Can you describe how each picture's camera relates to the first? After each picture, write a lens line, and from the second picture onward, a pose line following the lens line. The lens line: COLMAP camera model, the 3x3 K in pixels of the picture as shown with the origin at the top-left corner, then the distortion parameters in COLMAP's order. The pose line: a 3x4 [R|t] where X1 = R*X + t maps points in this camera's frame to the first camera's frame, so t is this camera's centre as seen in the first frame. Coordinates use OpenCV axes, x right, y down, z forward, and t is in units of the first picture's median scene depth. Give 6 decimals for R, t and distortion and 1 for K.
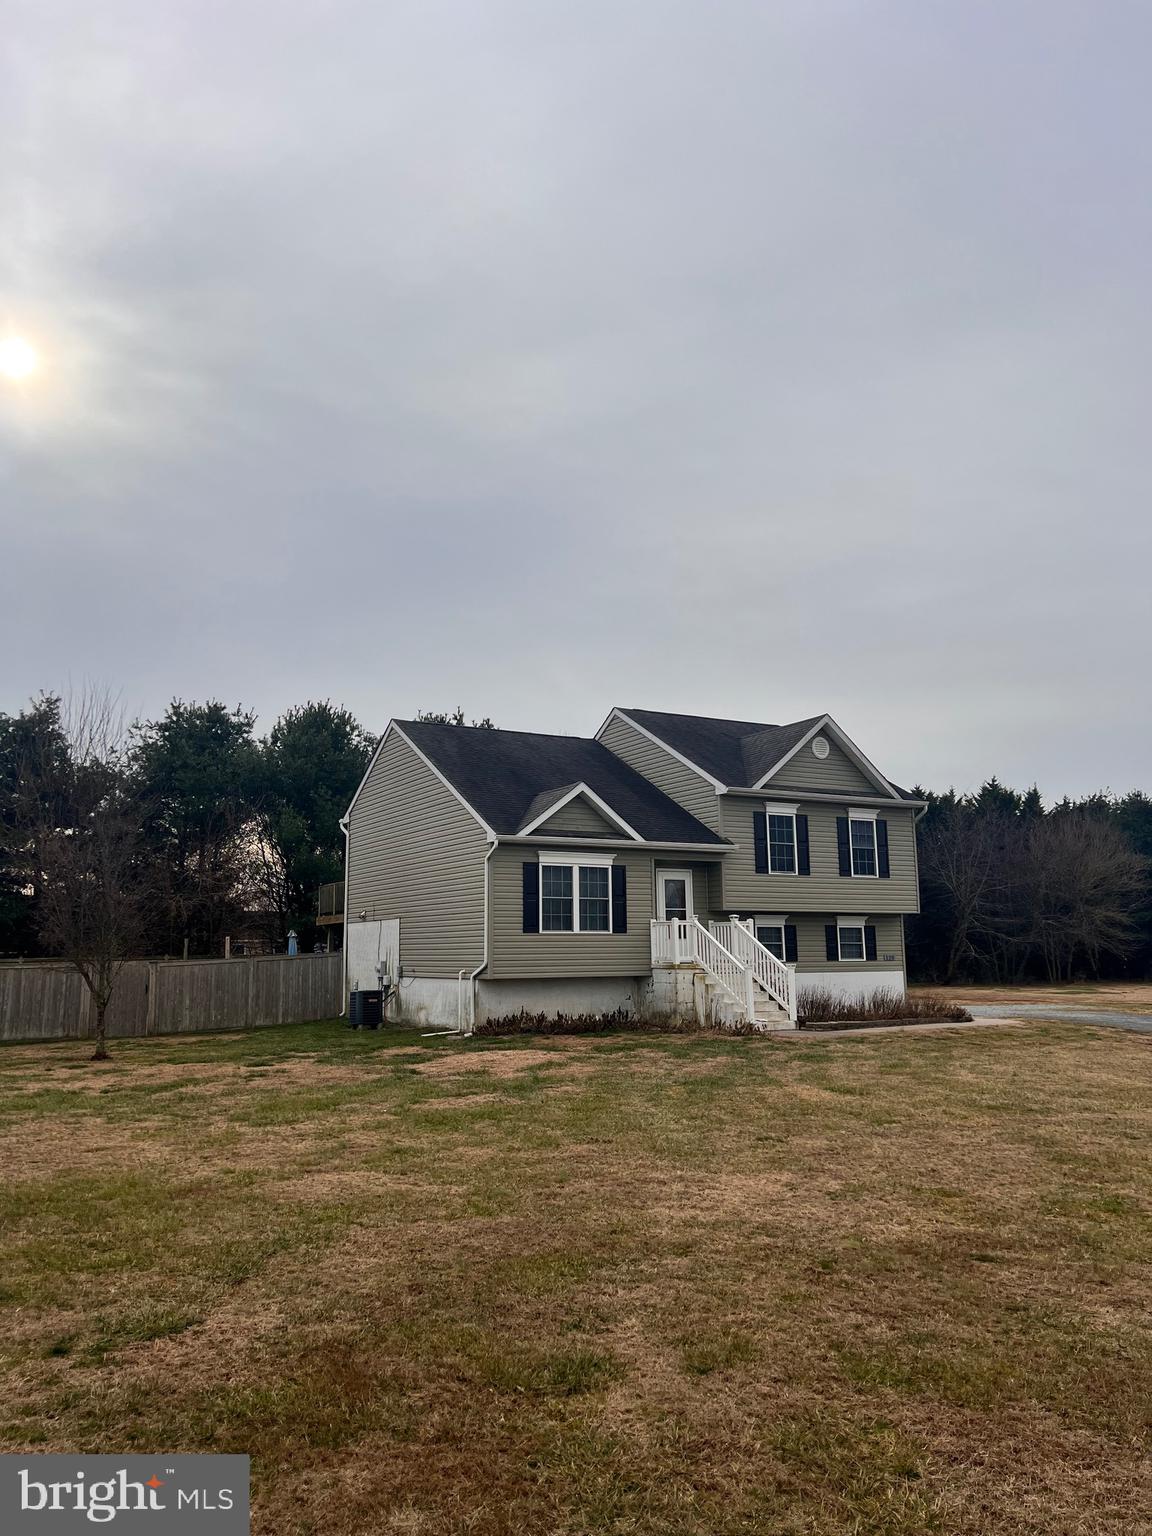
lens RADIAL K [[1146.1, 0, 576.0], [0, 1146.1, 768.0], [0, 0, 1]] dist [0.132579, -0.292728]
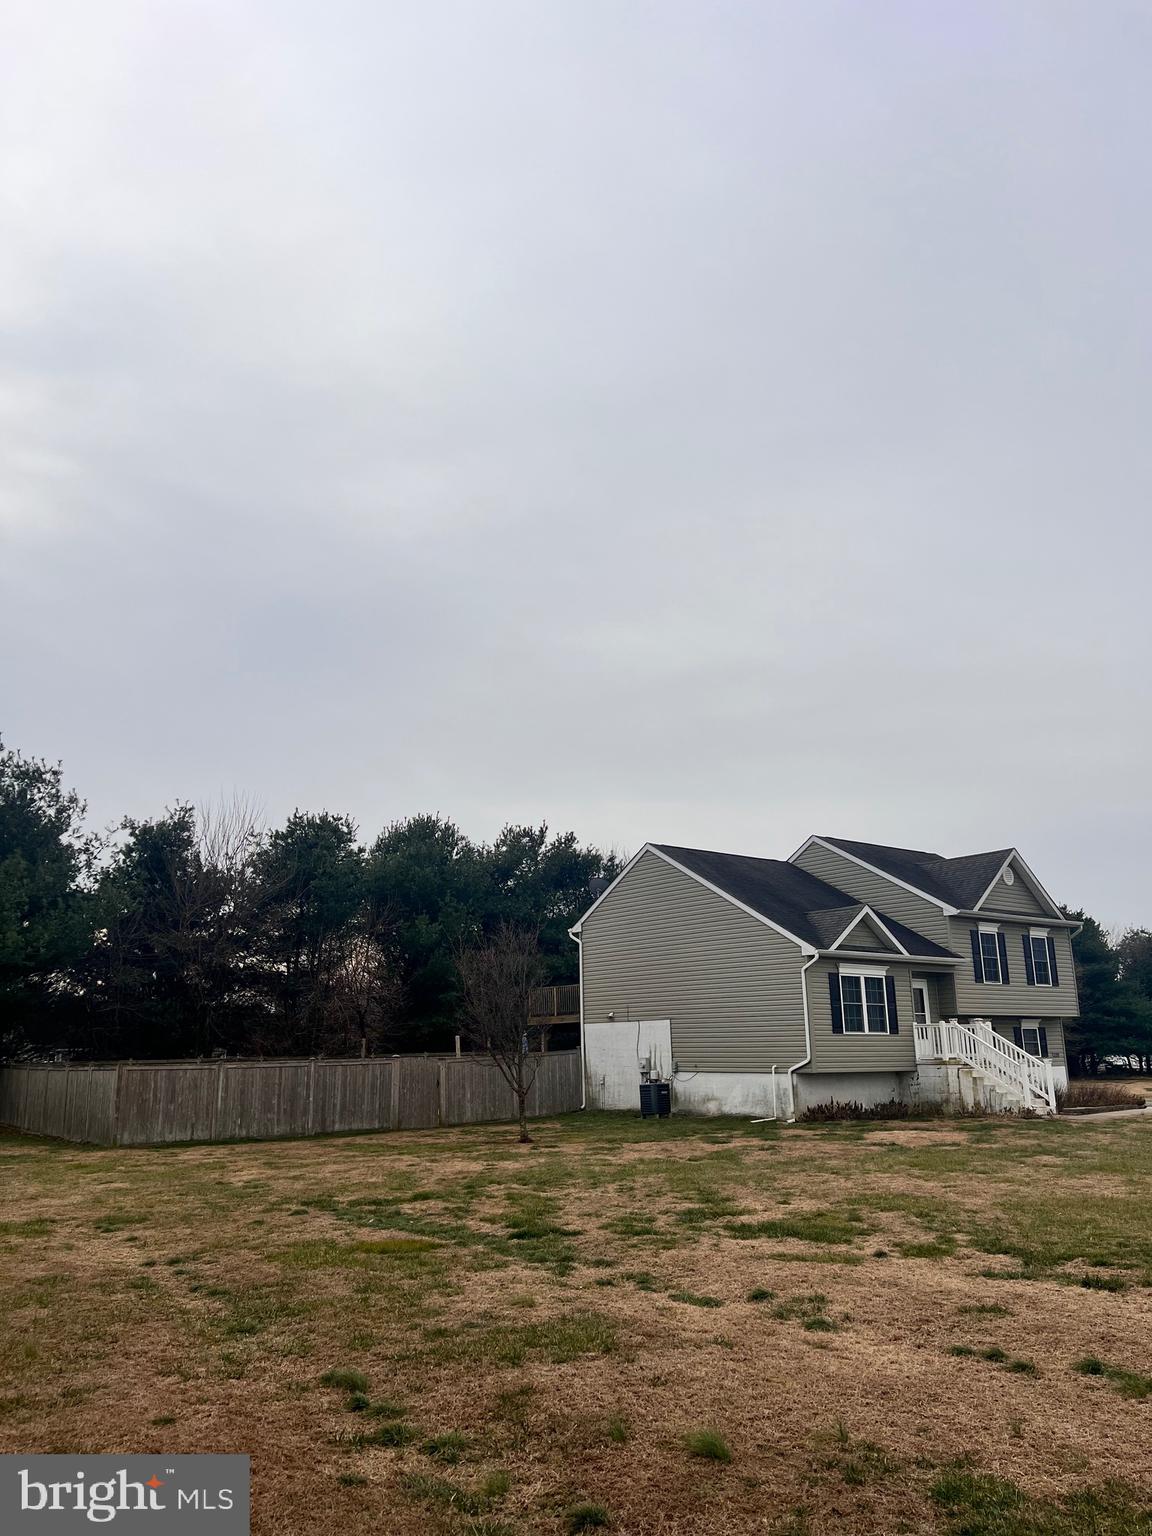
lens RADIAL K [[1146.1, 0, 576.0], [0, 1146.1, 768.0], [0, 0, 1]] dist [0.132579, -0.292728]
pose [[0.990385, 0.029379, 0.135182, -0.419387], [-0.017846, 0.996157, -0.085746, -0.019071], [-0.137182, 0.082509, 0.987104, -0.143970]]
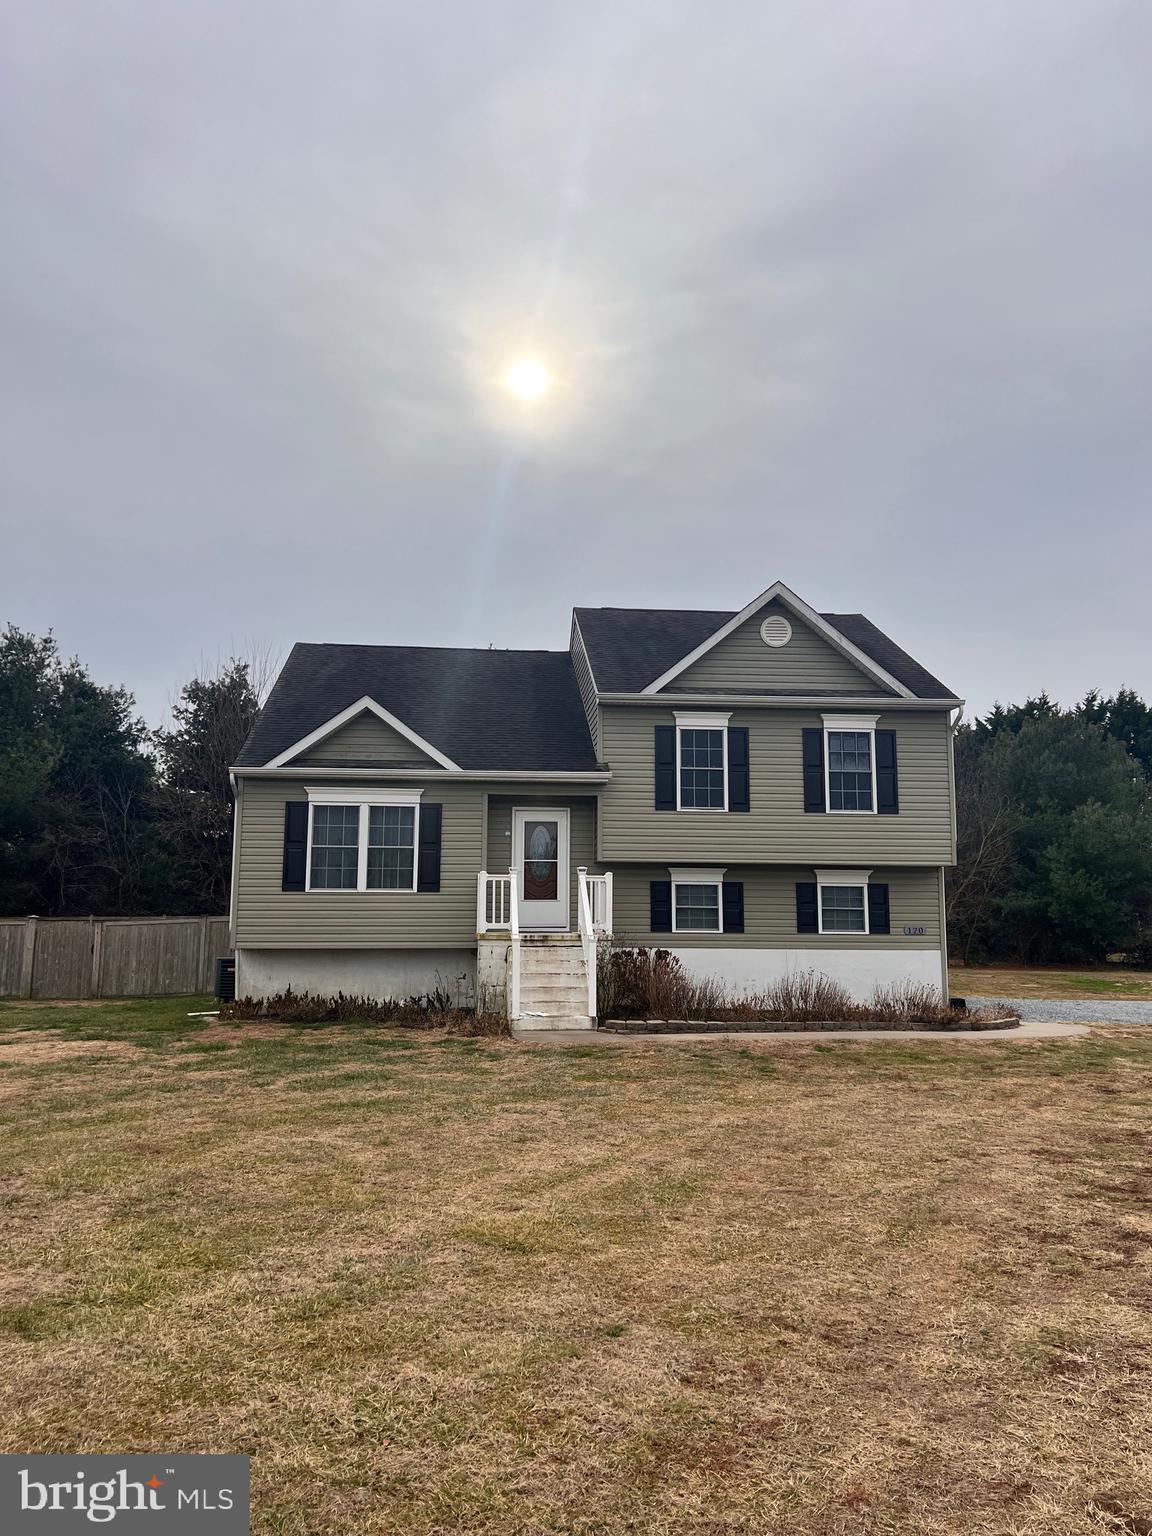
lens RADIAL K [[1146.1, 0, 576.0], [0, 1146.1, 768.0], [0, 0, 1]] dist [0.132579, -0.292728]
pose [[0.908683, -0.040597, -0.415507, 0.410651], [0.052630, 0.998460, 0.017544, 0.049424], [0.414155, -0.037810, 0.909421, 0.323890]]
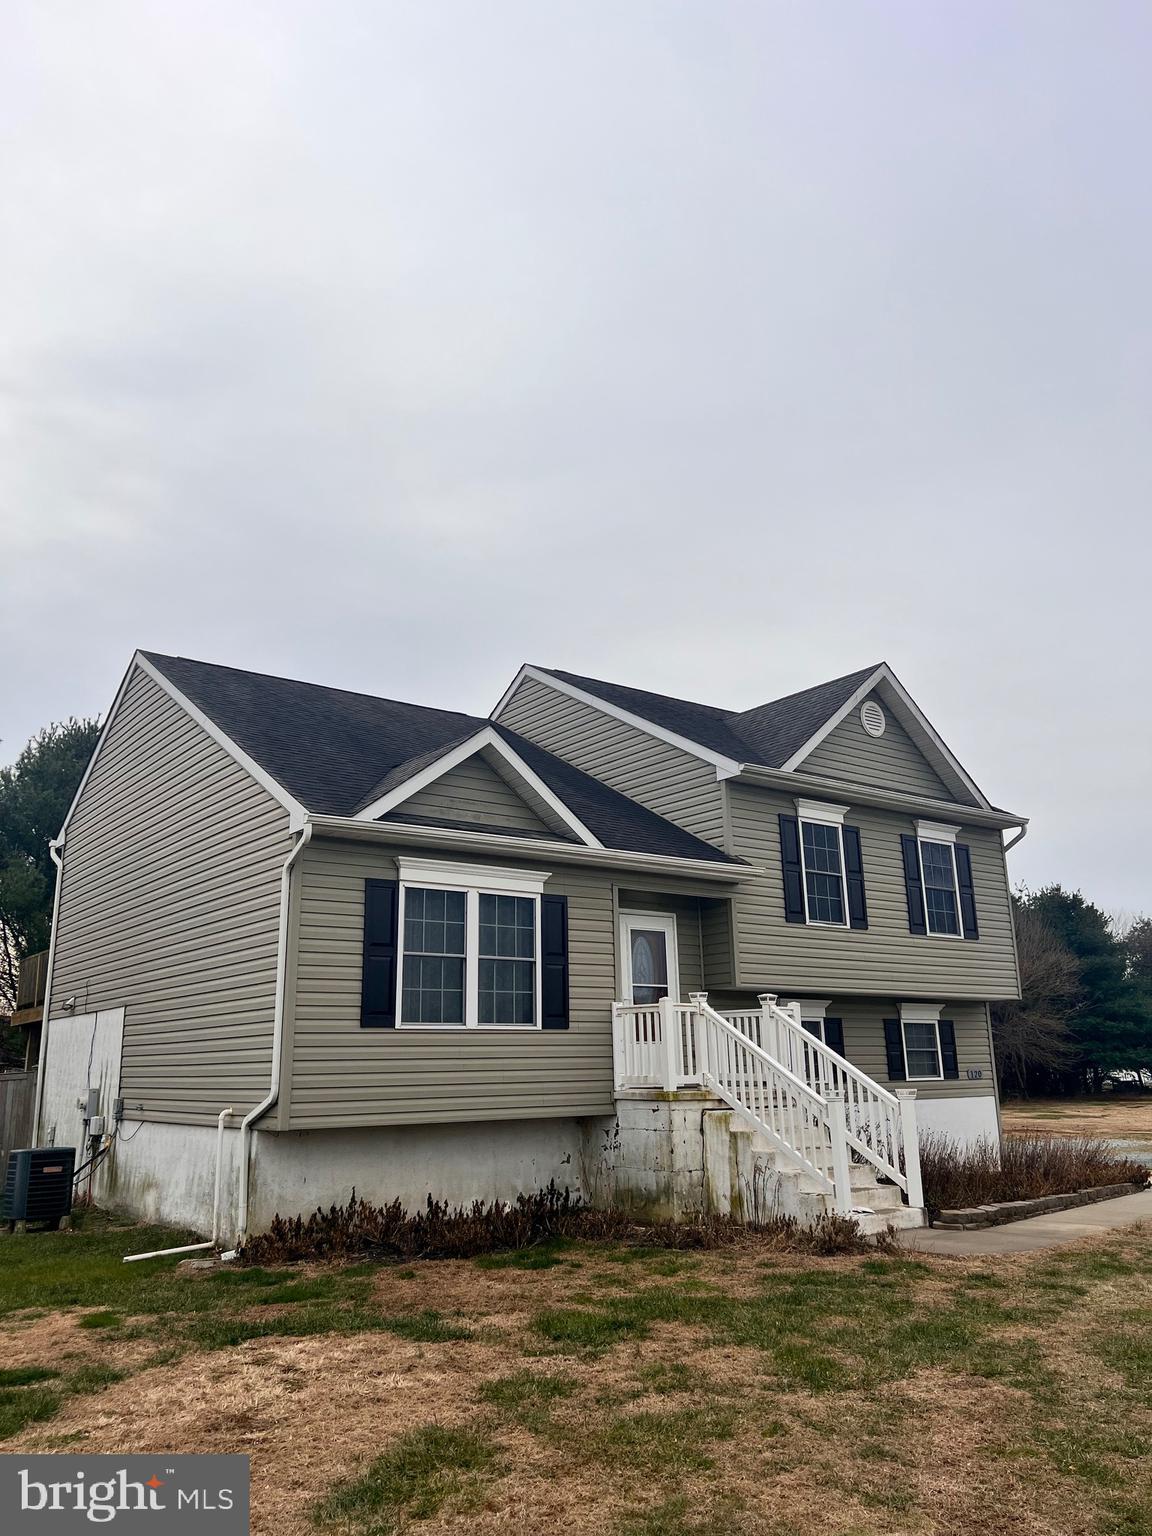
lens RADIAL K [[1146.1, 0, 576.0], [0, 1146.1, 768.0], [0, 0, 1]] dist [0.132579, -0.292728]
pose [[0.991677, 0.026396, 0.126015, -0.018395], [-0.014157, 0.995179, -0.097052, 0.072422], [-0.127969, 0.094460, 0.987270, 0.448390]]
